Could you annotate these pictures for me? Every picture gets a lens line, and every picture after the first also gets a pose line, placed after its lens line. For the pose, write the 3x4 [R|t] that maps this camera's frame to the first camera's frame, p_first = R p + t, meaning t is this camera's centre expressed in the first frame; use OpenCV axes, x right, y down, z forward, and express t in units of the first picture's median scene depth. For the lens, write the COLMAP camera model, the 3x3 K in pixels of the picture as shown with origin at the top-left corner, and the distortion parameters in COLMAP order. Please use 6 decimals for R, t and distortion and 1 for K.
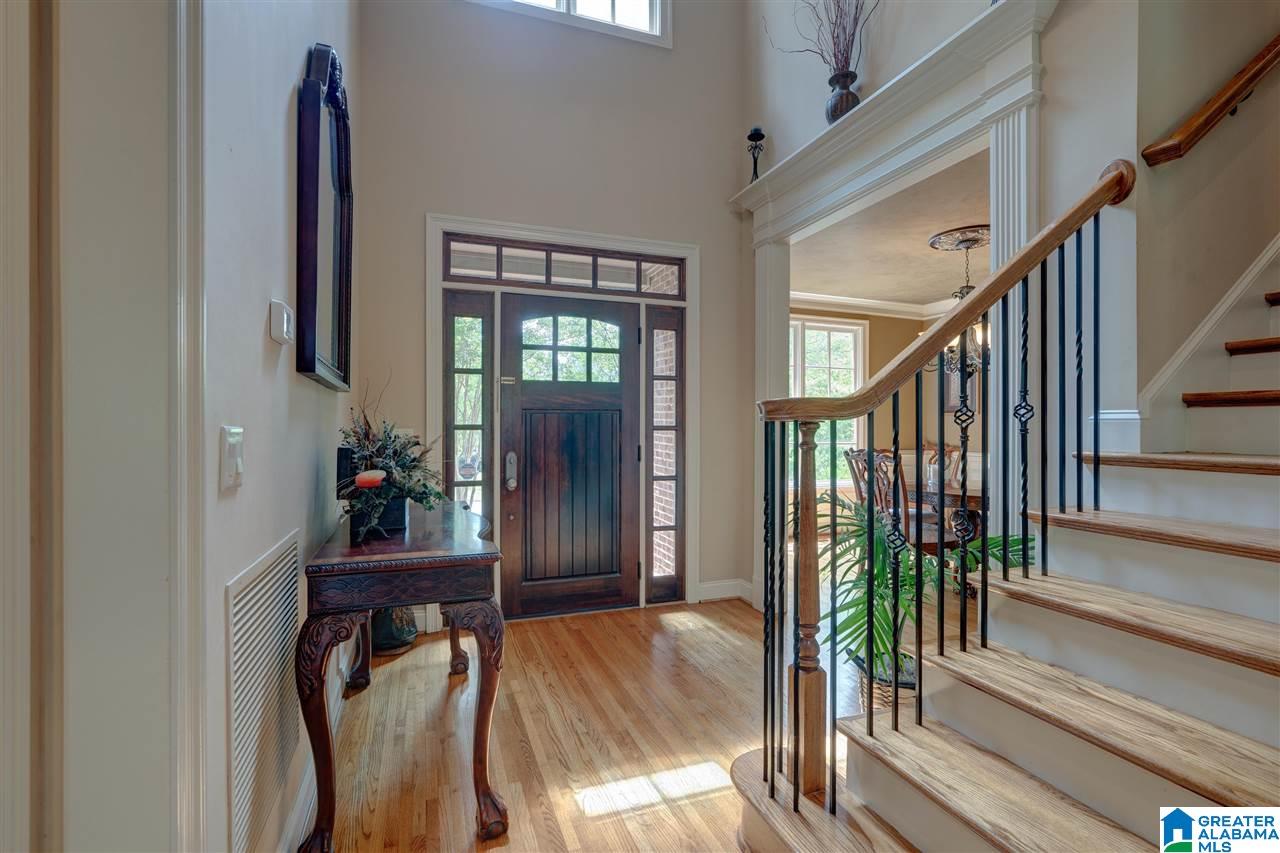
lens RADIAL K [[581.1, 0, 634.0], [0, 581.1, 424.7], [0, 0, 1]] dist [-0.003896, -0.000252]
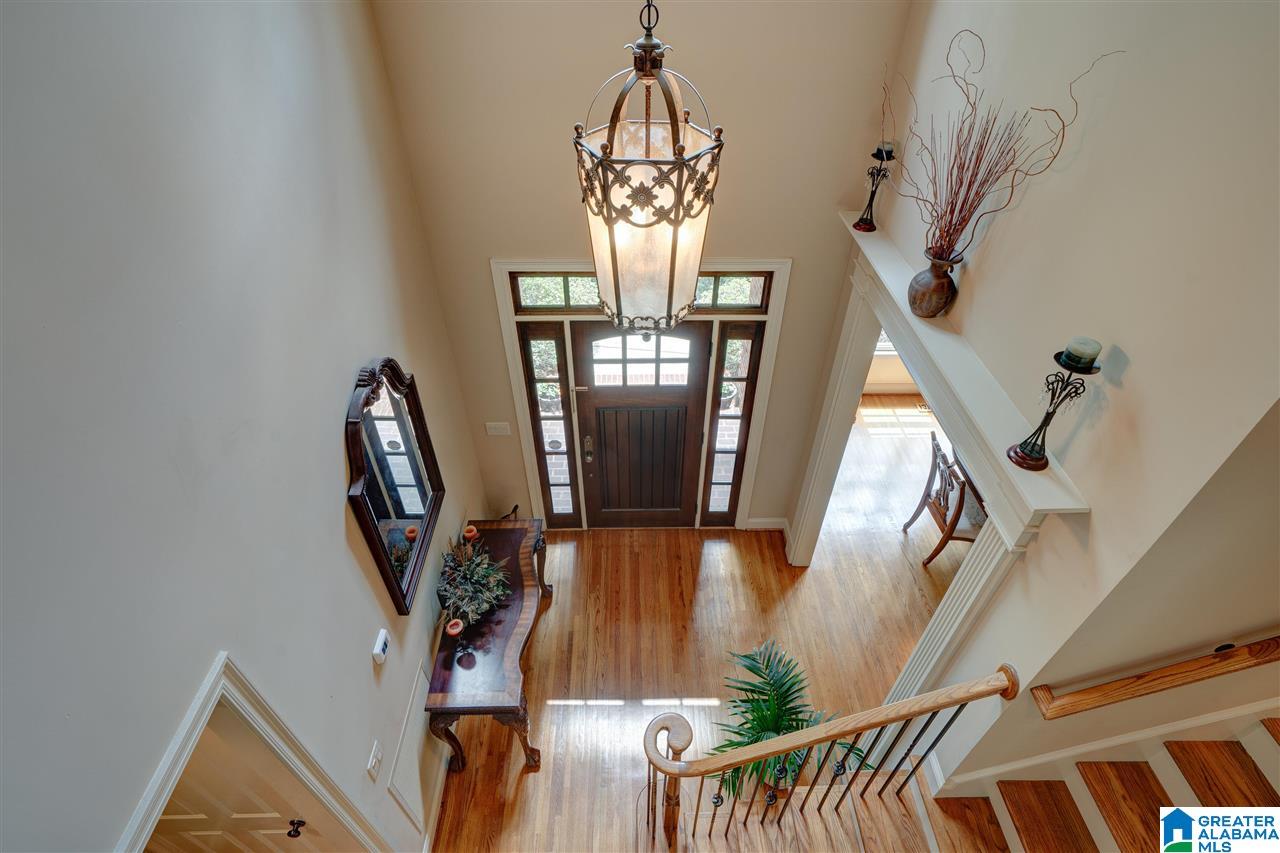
lens RADIAL K [[629.0, 0, 641.8], [0, 629.0, 430.6], [0, 0, 1]] dist [0.000209, 0.000046]
pose [[0.947910, 0.212684, -0.237135, 0.191670], [-0.002748, 0.749877, 0.661572, -0.797316], [0.318527, -0.626459, 0.711400, 0.125132]]
